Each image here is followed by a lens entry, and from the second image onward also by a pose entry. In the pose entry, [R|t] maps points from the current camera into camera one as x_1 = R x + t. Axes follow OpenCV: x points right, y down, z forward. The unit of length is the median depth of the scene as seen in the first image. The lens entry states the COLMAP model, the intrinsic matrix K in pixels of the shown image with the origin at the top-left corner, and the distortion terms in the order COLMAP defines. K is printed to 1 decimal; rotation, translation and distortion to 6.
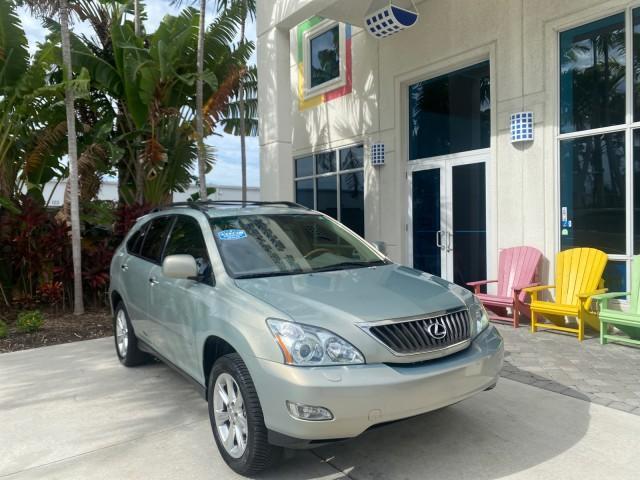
lens RADIAL K [[492.9, 0, 320.9], [0, 492.9, 242.6], [0, 0, 1]] dist [0.007060, -0.001384]
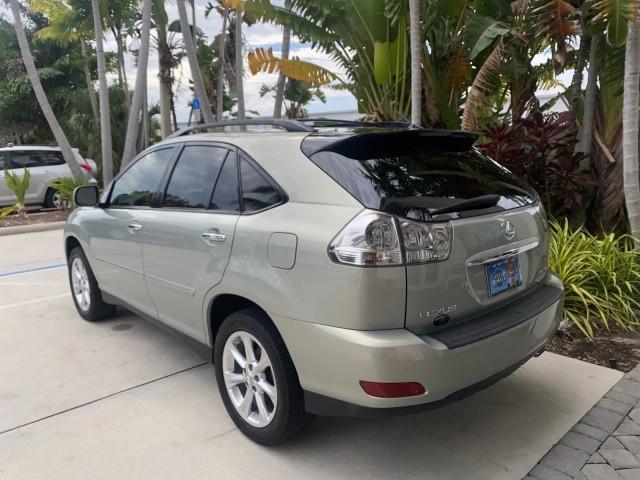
lens RADIAL K [[496.6, 0, 317.2], [0, 496.6, 239.3], [0, 0, 1]] dist [0.000549, 0.001932]
pose [[0.130129, 0.193633, -0.972406, 0.209059], [-0.035807, 0.981023, 0.190557, -0.032523], [0.990850, 0.010022, 0.134593, 0.577769]]
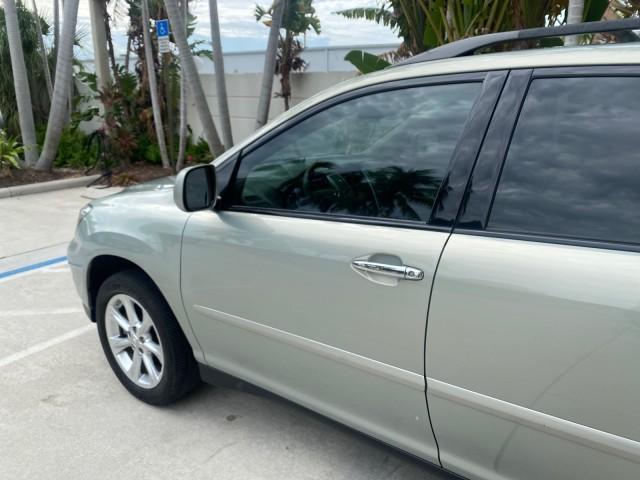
lens RADIAL K [[493.5, 0, 319.4], [0, 493.5, 237.4], [0, 0, 1]] dist [0.012554, -0.011620]
pose [[0.327396, 0.281501, -0.901981, -0.028855], [-0.047819, 0.958304, 0.281721, -0.020198], [0.943676, -0.049103, 0.327206, 0.426332]]
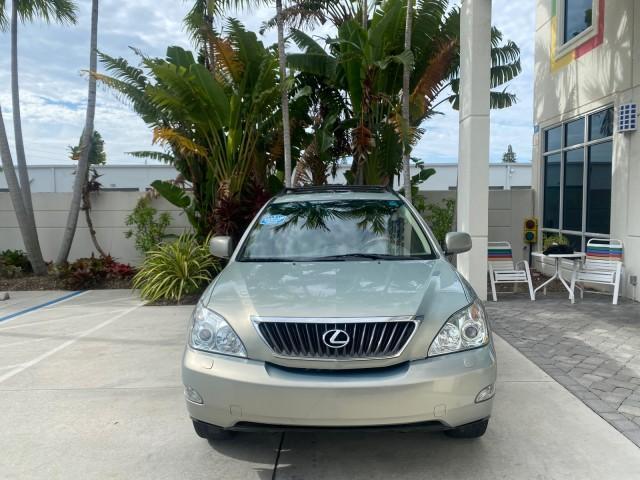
lens RADIAL K [[493.5, 0, 319.4], [0, 493.5, 237.4], [0, 0, 1]] dist [0.012554, -0.011620]
pose [[0.795267, 0.049395, -0.604244, 0.213906], [-0.029265, 0.998641, 0.043119, -0.010787], [0.605553, -0.016608, 0.795631, 0.085462]]
